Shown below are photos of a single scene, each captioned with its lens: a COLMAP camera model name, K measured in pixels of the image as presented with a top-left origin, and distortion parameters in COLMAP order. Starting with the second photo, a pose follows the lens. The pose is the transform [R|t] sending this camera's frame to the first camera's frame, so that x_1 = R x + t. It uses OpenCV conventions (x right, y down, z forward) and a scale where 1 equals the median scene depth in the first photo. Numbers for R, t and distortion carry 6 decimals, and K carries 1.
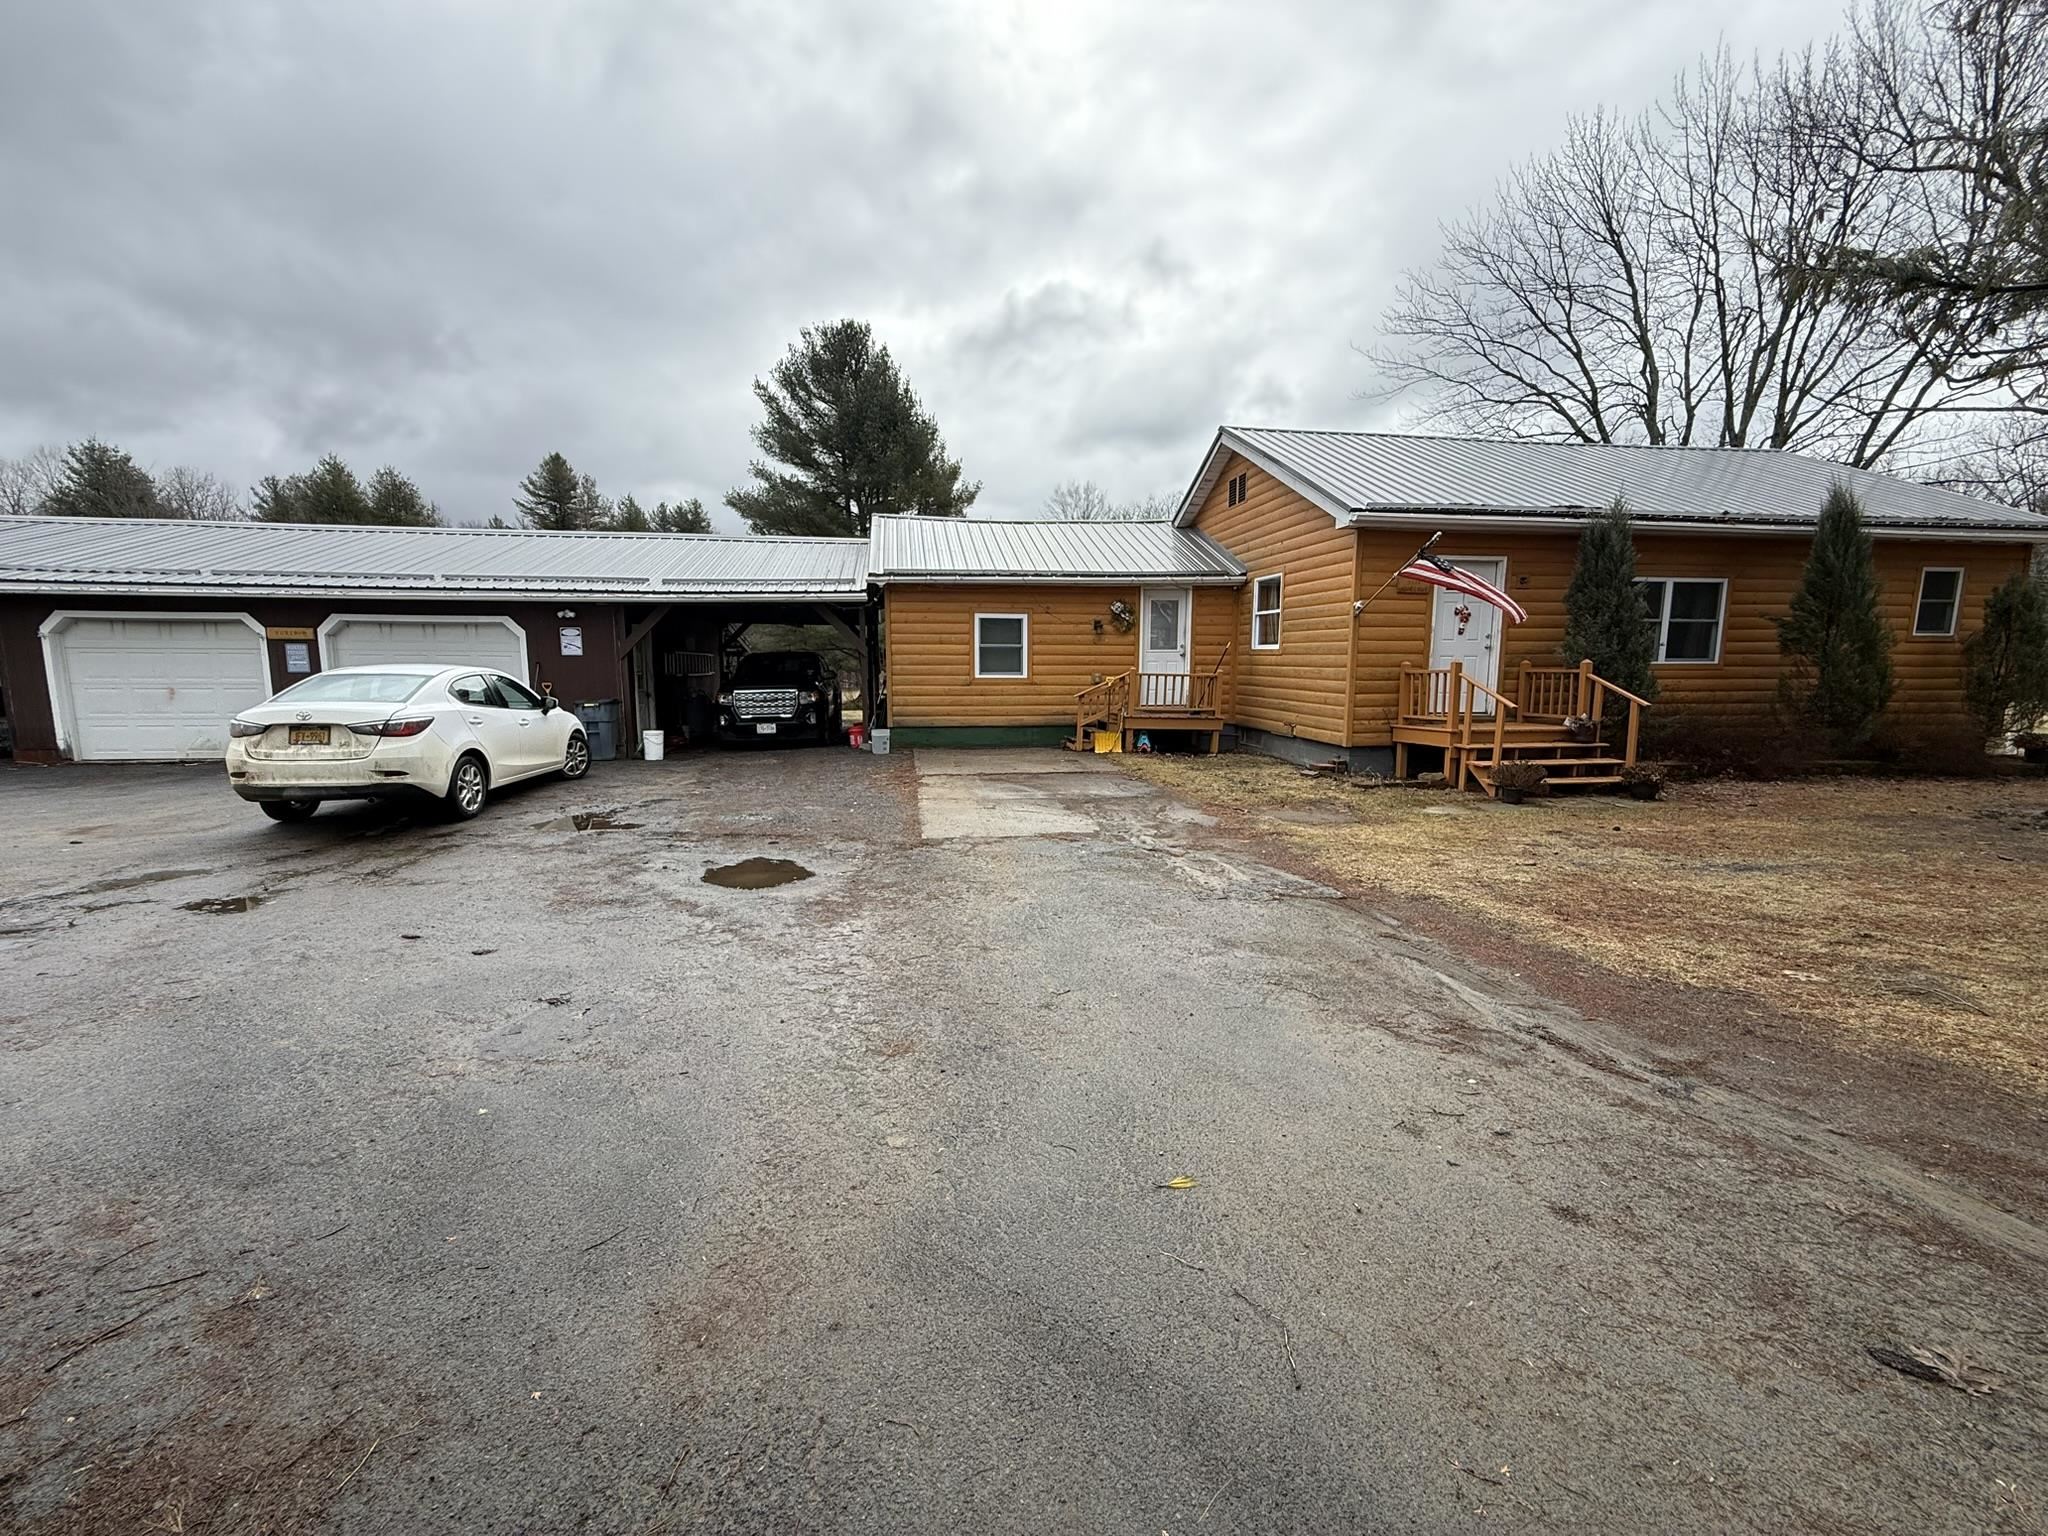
lens RADIAL K [[810.2, 0, 1024.0], [0, 810.2, 768.0], [0, 0, 1]] dist [0.002211, 0.000191]
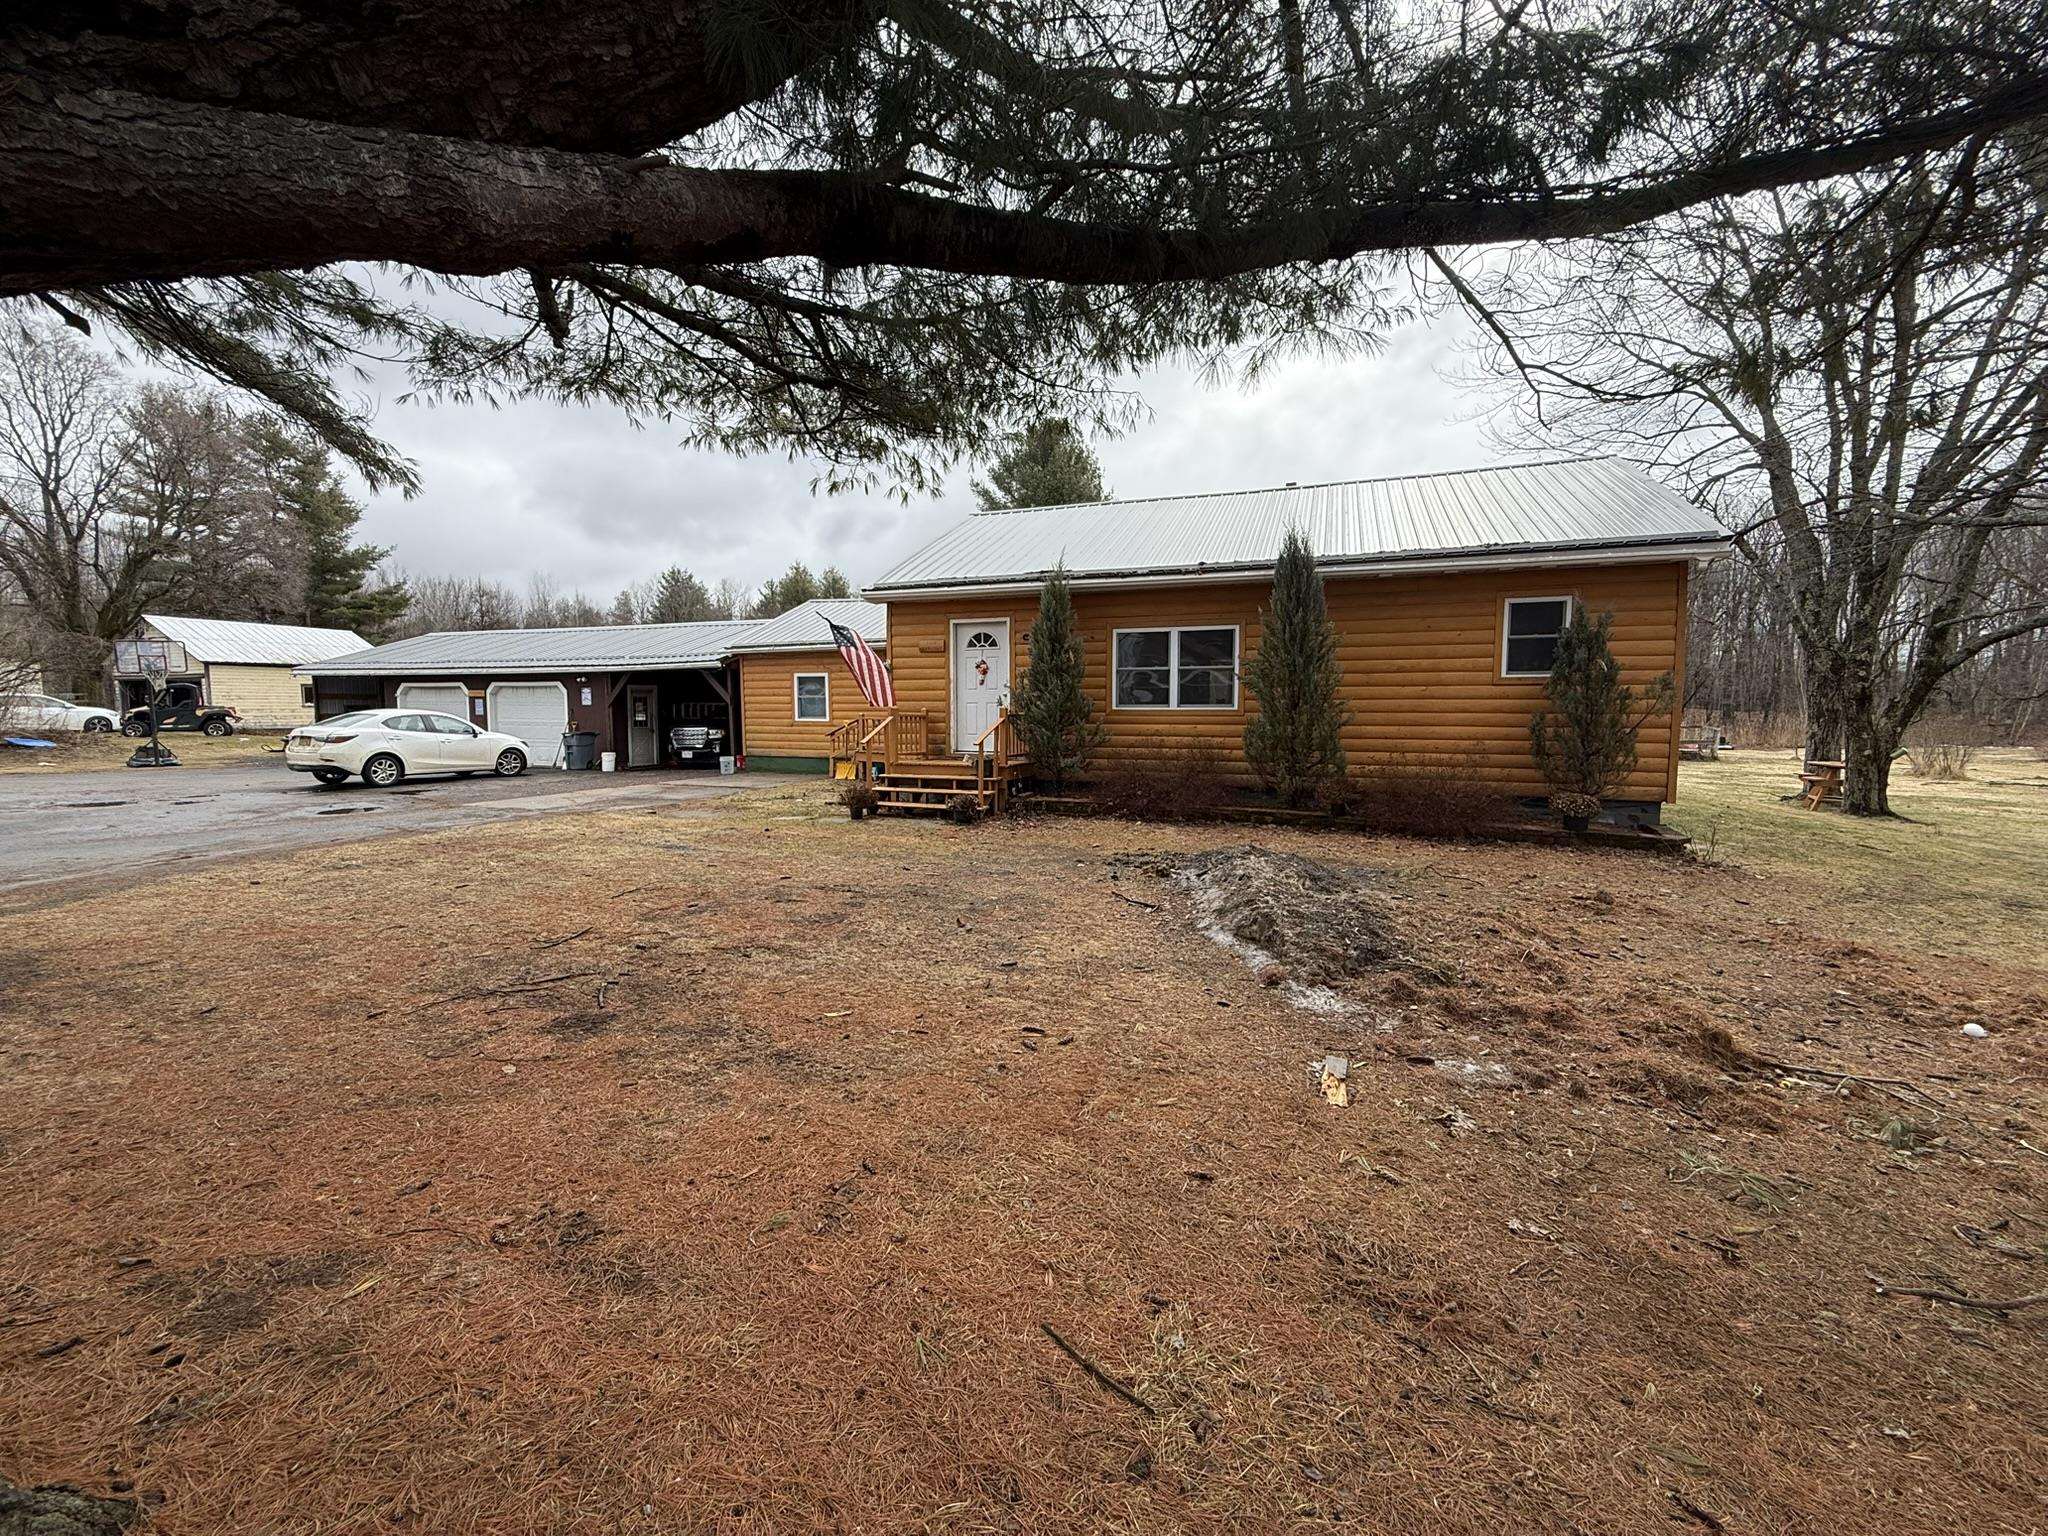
lens RADIAL K [[813.9, 0, 1018.7], [0, 813.9, 771.6], [0, 0, 1]] dist [-0.001175, -0.000199]
pose [[0.876567, 0.036347, -0.479906, 0.981150], [-0.064603, 0.997006, -0.042490, 0.006029], [0.476925, 0.068249, 0.876290, 0.004246]]
